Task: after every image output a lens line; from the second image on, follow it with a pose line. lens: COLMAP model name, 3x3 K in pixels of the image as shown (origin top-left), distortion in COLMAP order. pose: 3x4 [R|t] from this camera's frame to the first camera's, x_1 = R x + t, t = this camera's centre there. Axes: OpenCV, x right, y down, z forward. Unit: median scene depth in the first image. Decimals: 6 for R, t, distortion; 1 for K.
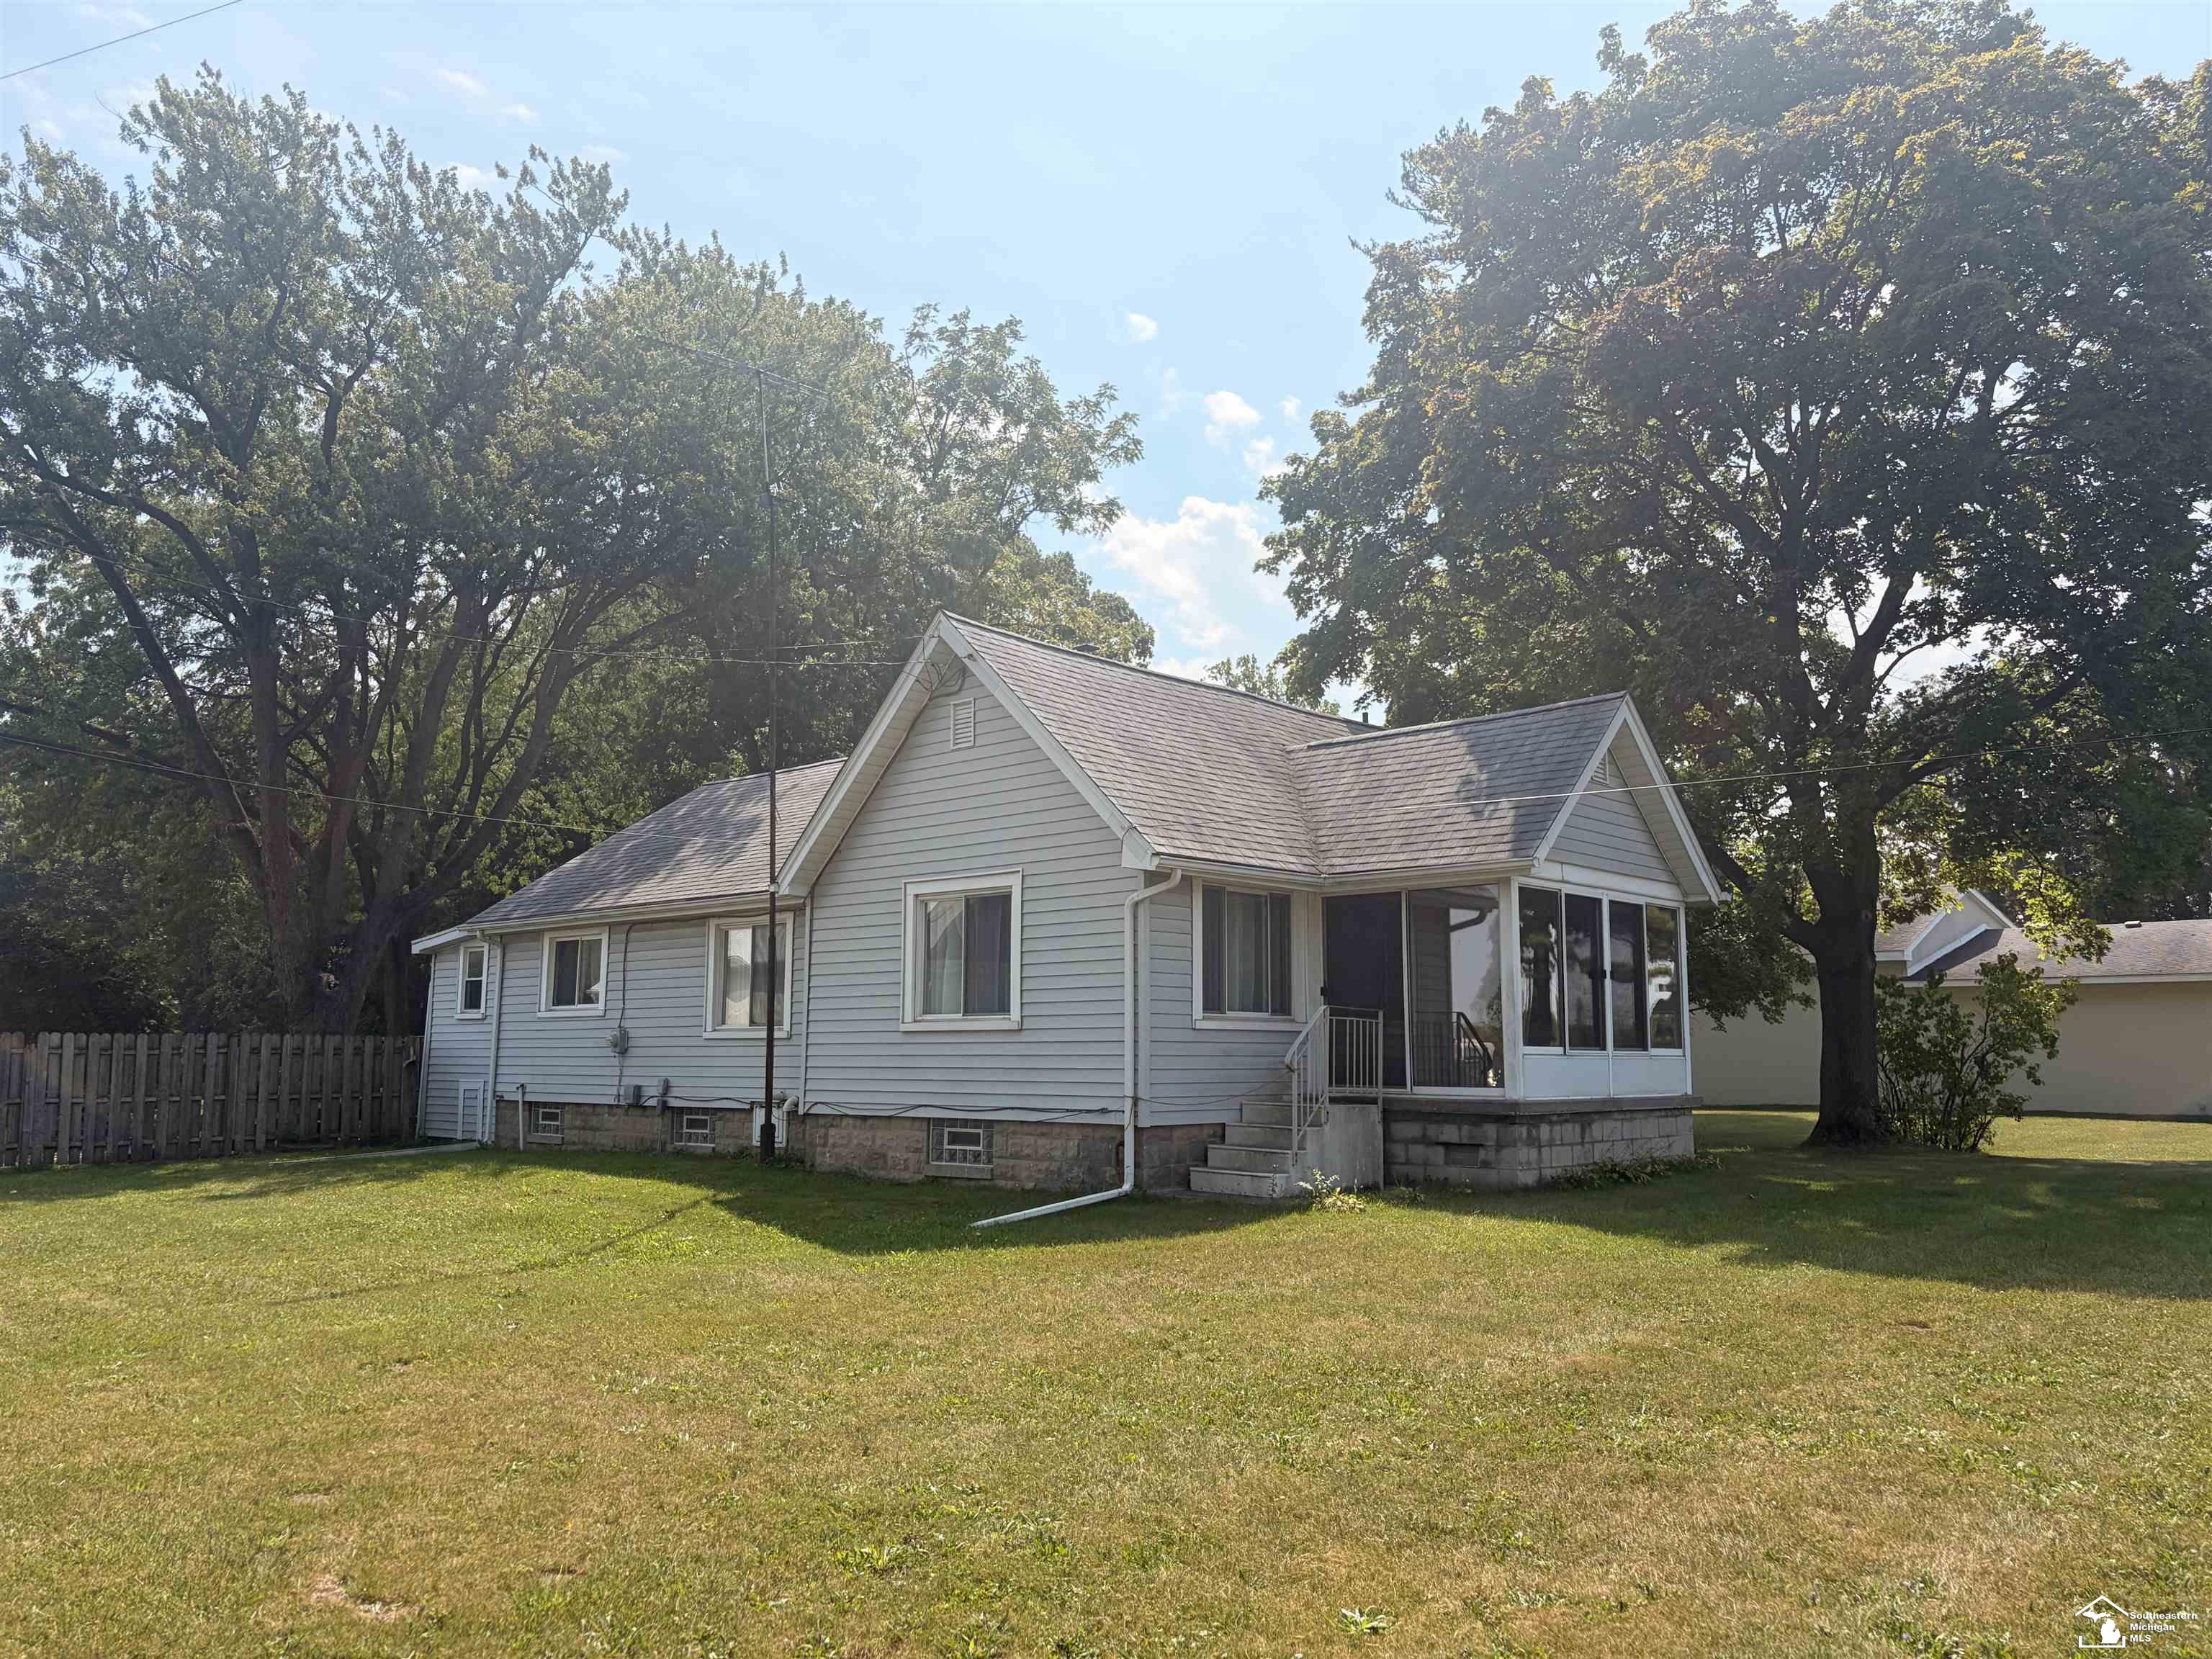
lens RADIAL K [[1635.5, 0, 1073.7], [0, 1635.5, 877.6], [0, 0, 1]] dist [0.037018, -0.049602]
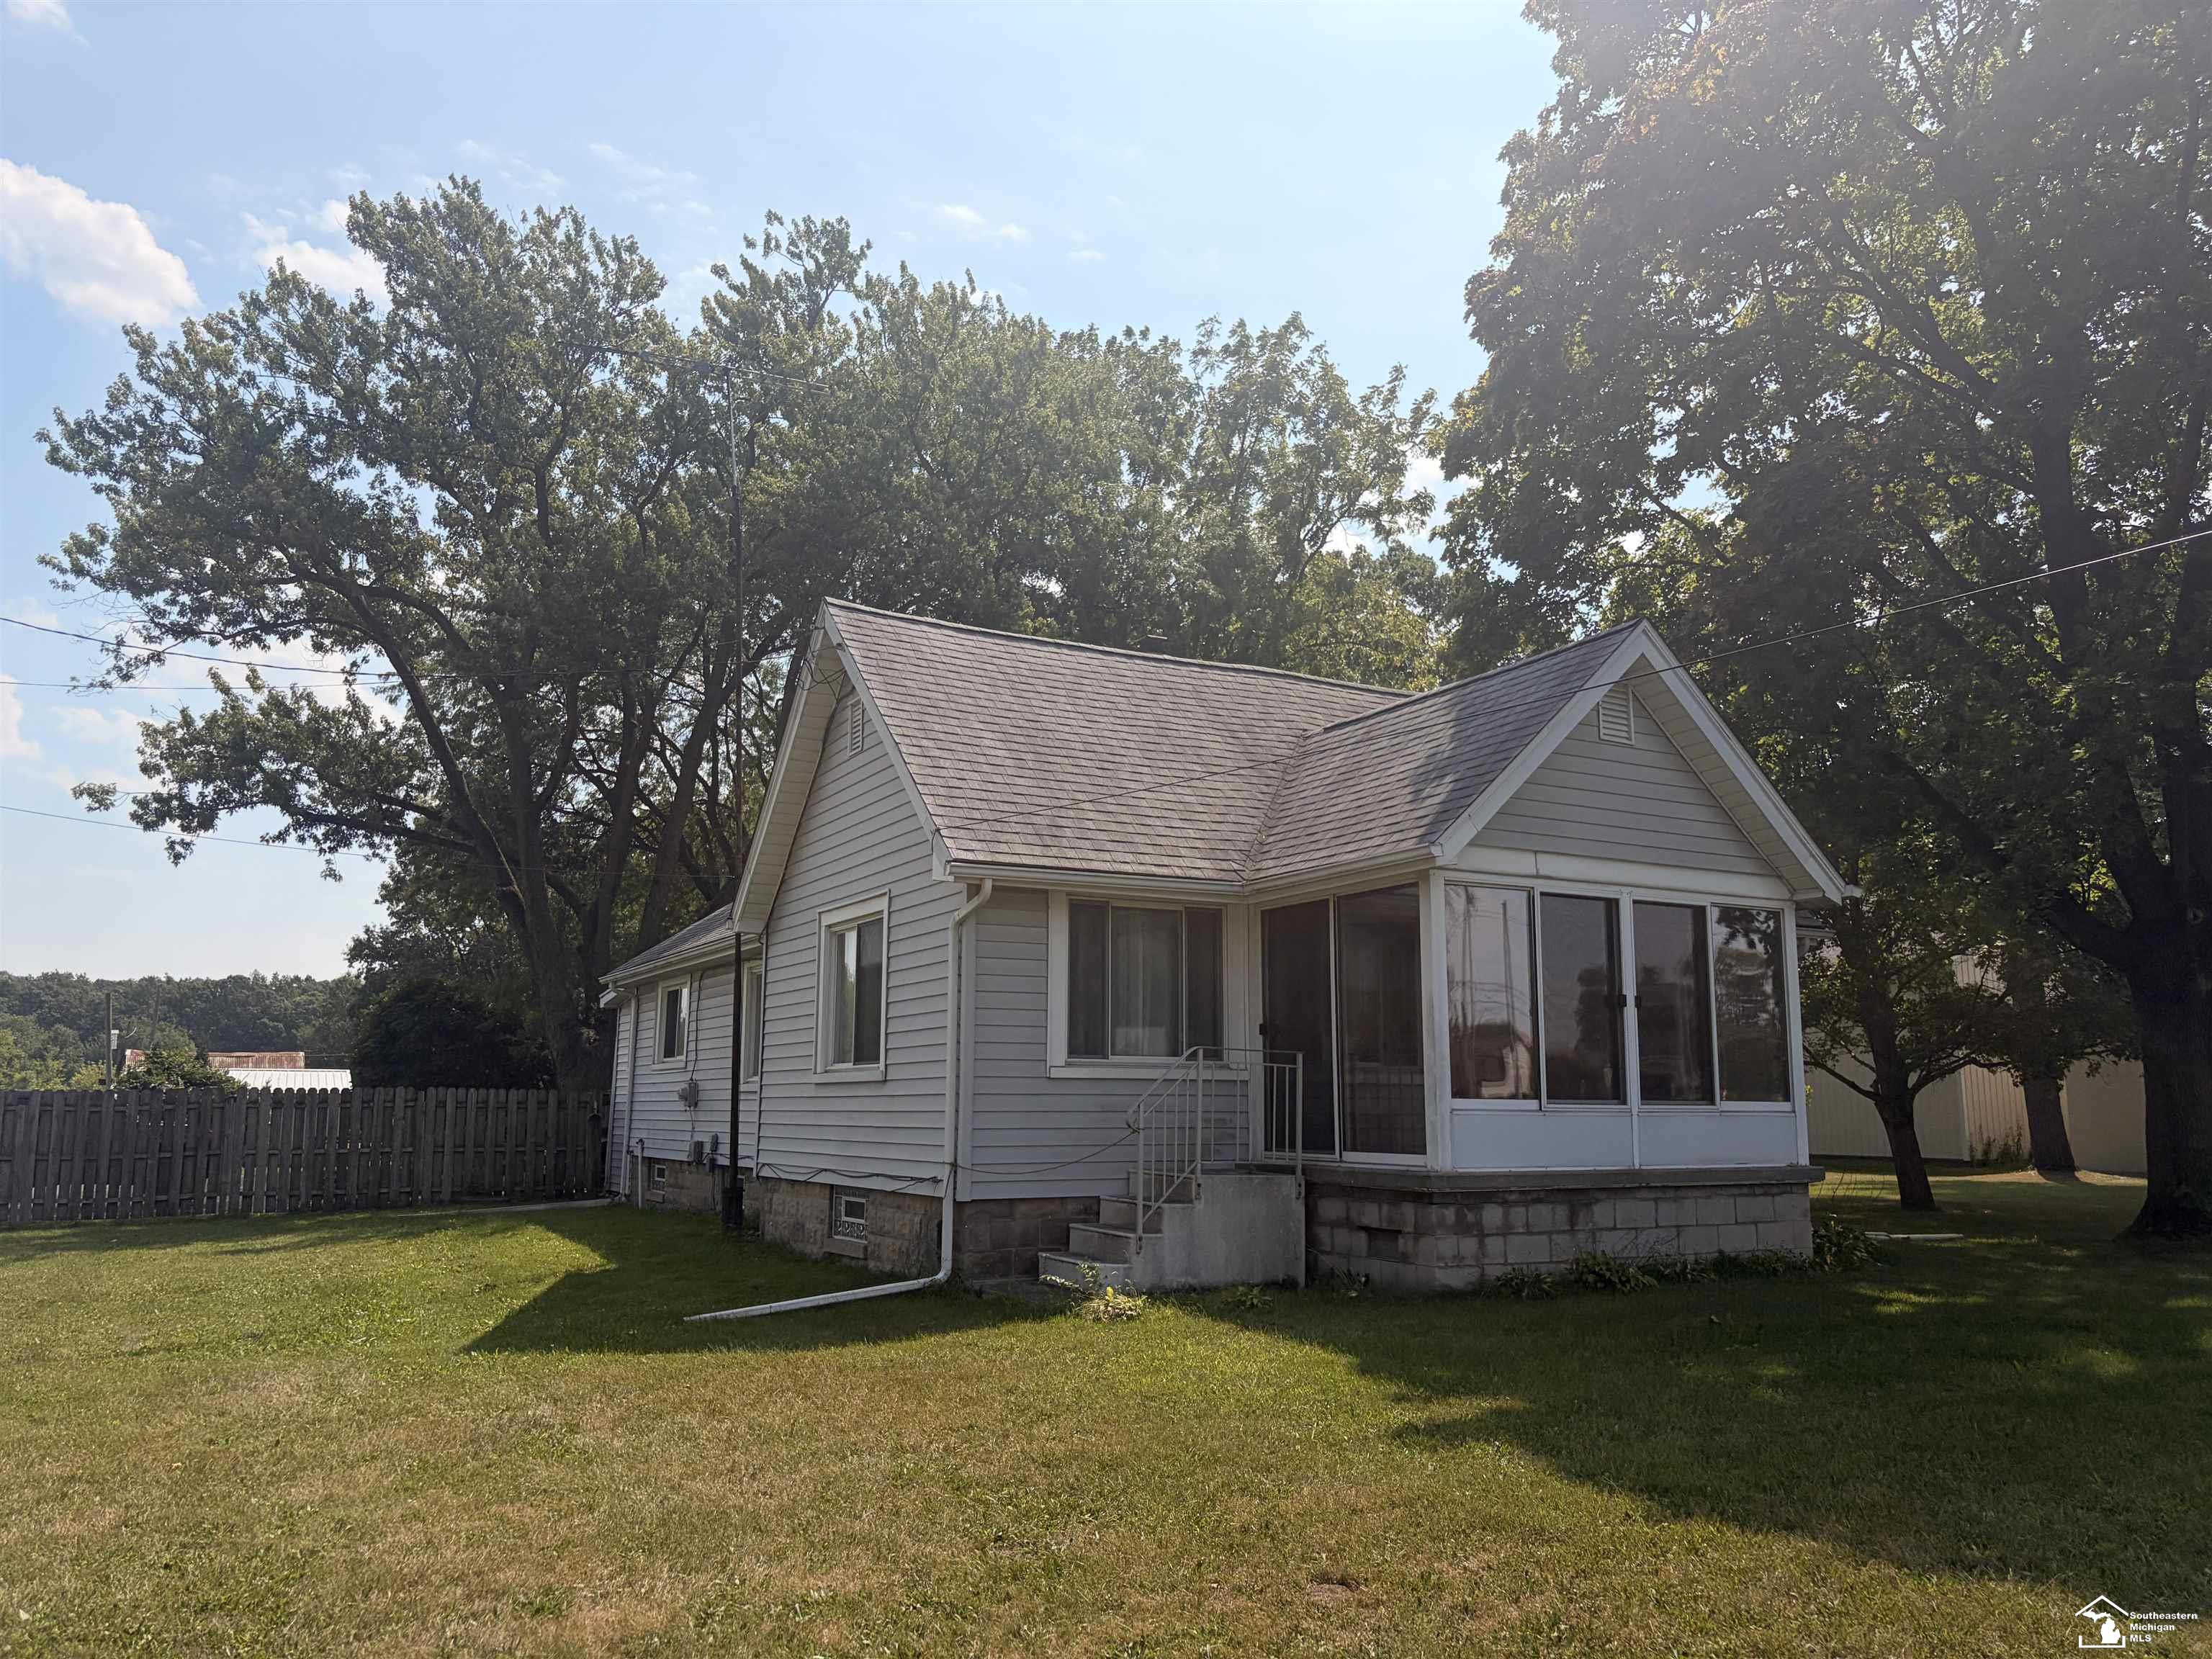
lens RADIAL K [[1635.5, 0, 1073.7], [0, 1635.5, 877.6], [0, 0, 1]] dist [0.037018, -0.049602]
pose [[0.954397, -0.041889, -0.295585, 0.301619], [0.032690, 0.998817, -0.035998, 0.021693], [0.296744, 0.024694, 0.954638, 0.215780]]
